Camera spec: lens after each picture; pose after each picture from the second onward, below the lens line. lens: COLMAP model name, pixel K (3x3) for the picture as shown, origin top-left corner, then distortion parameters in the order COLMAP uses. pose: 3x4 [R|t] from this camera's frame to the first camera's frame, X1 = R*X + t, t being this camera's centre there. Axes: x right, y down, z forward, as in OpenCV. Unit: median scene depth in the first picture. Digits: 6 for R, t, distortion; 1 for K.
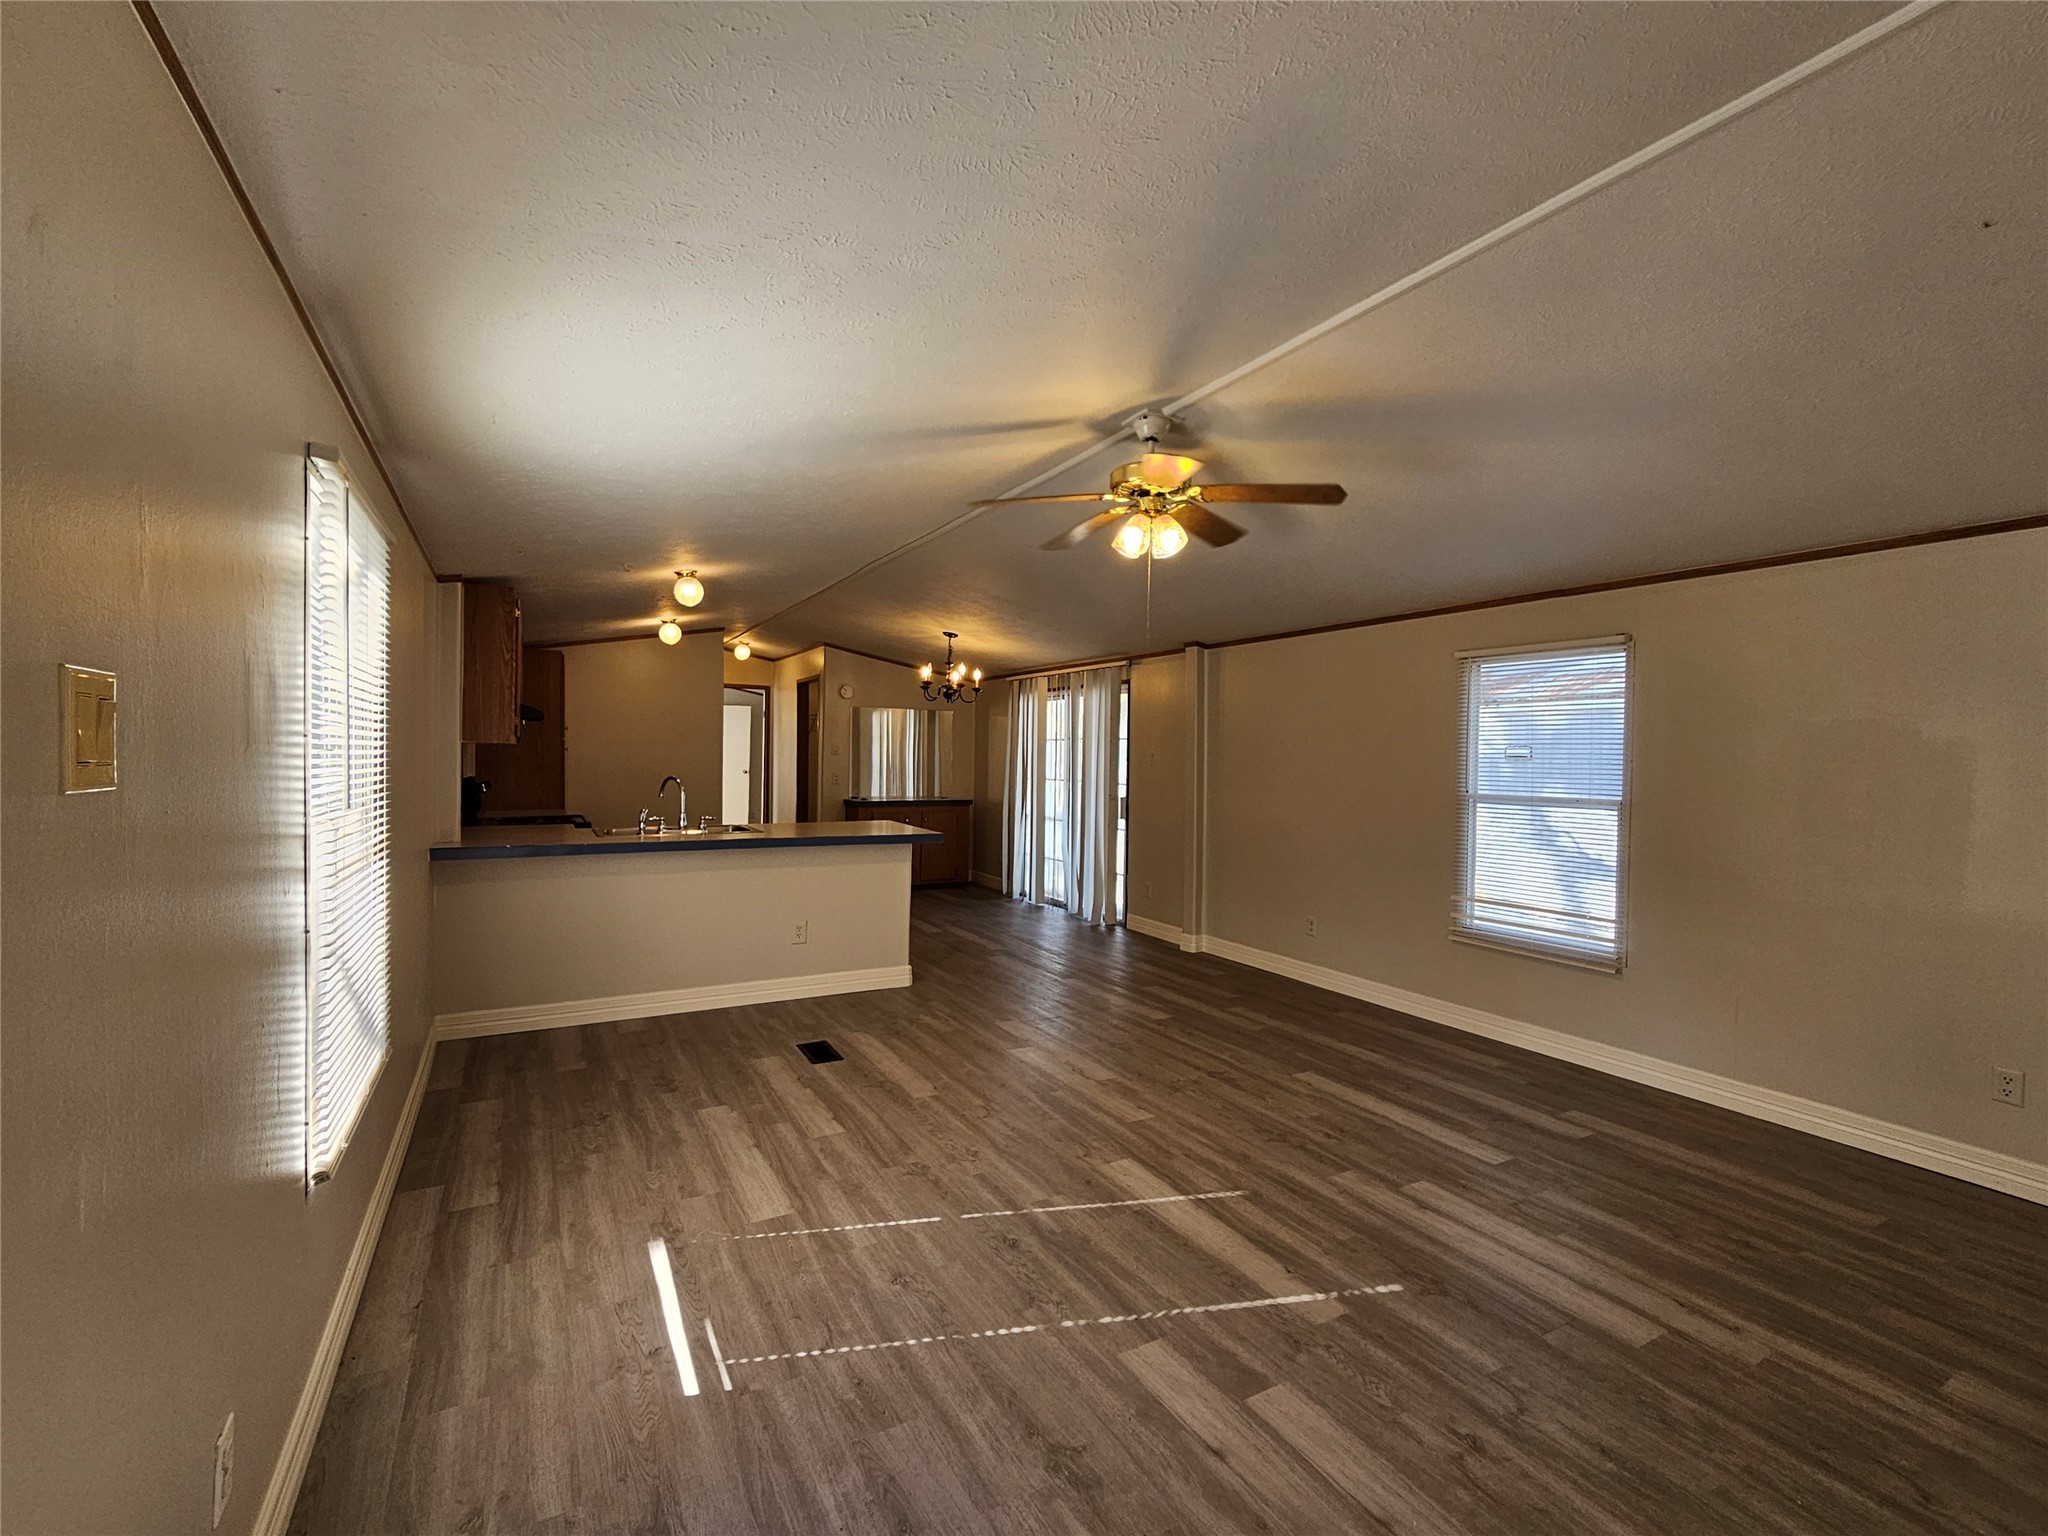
lens RADIAL K [[893.7, 0, 1023.8], [0, 893.7, 769.8], [0, 0, 1]] dist [-0.003686, 0.004524]
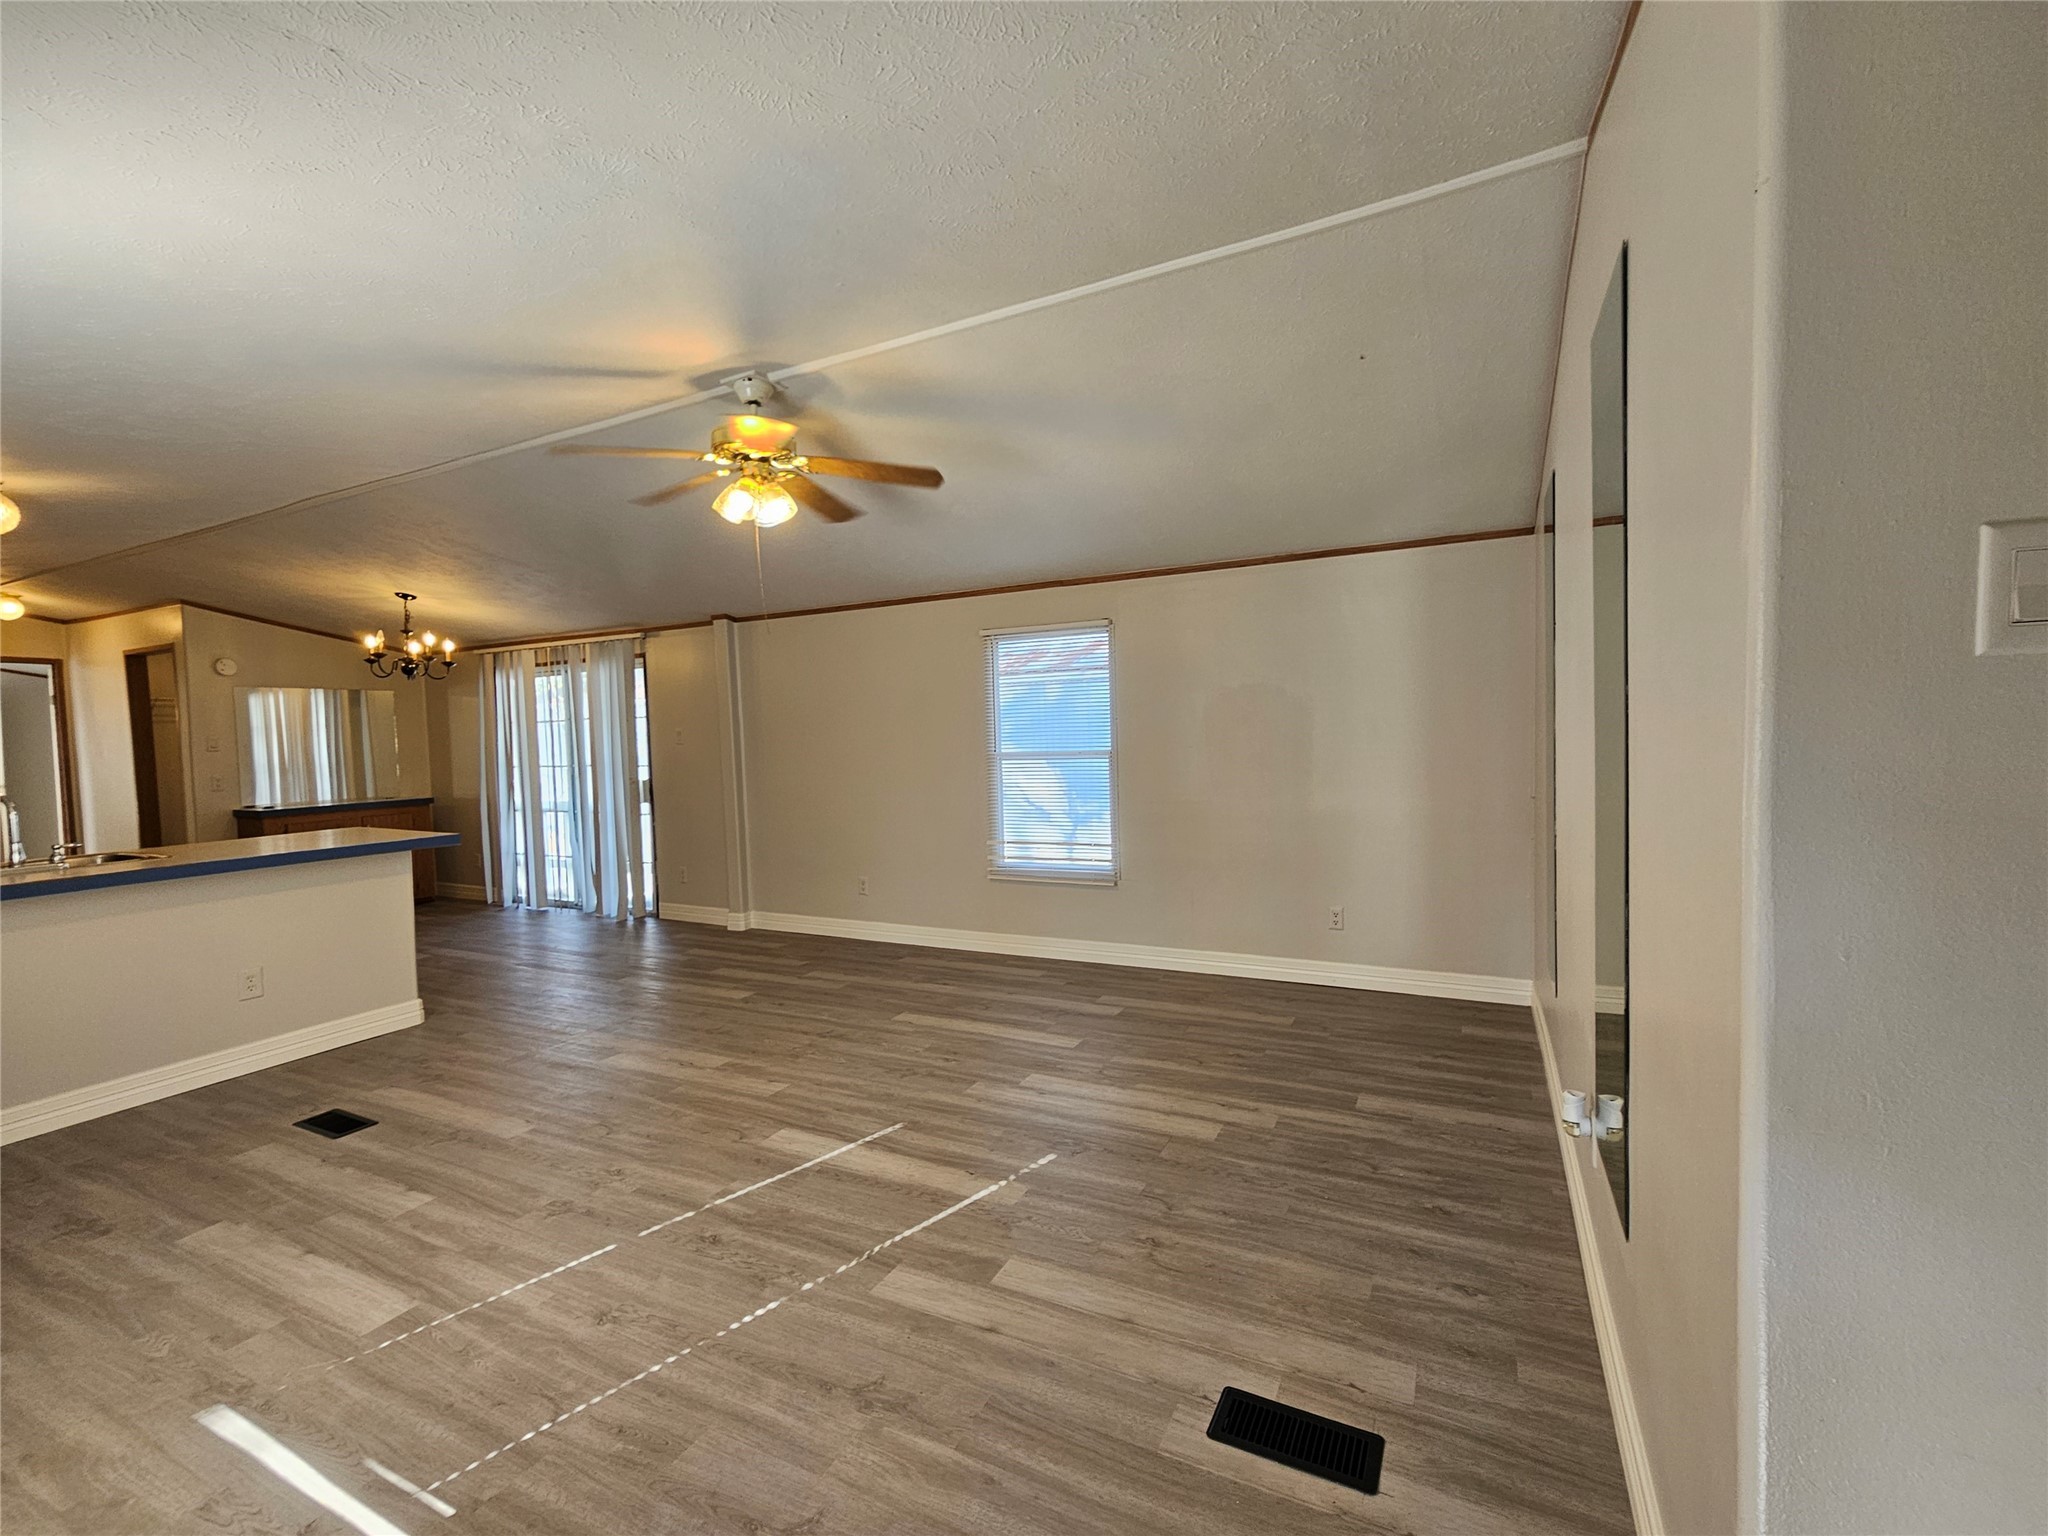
lens RADIAL K [[893.7, 0, 1009.7], [0, 893.7, 771.6], [0, 0, 1]] dist [-0.003686, 0.004524]
pose [[0.828968, -0.063719, 0.555654, -0.199401], [0.049941, 0.997954, 0.039934, 0.008518], [-0.557062, -0.005354, 0.830454, 0.028904]]
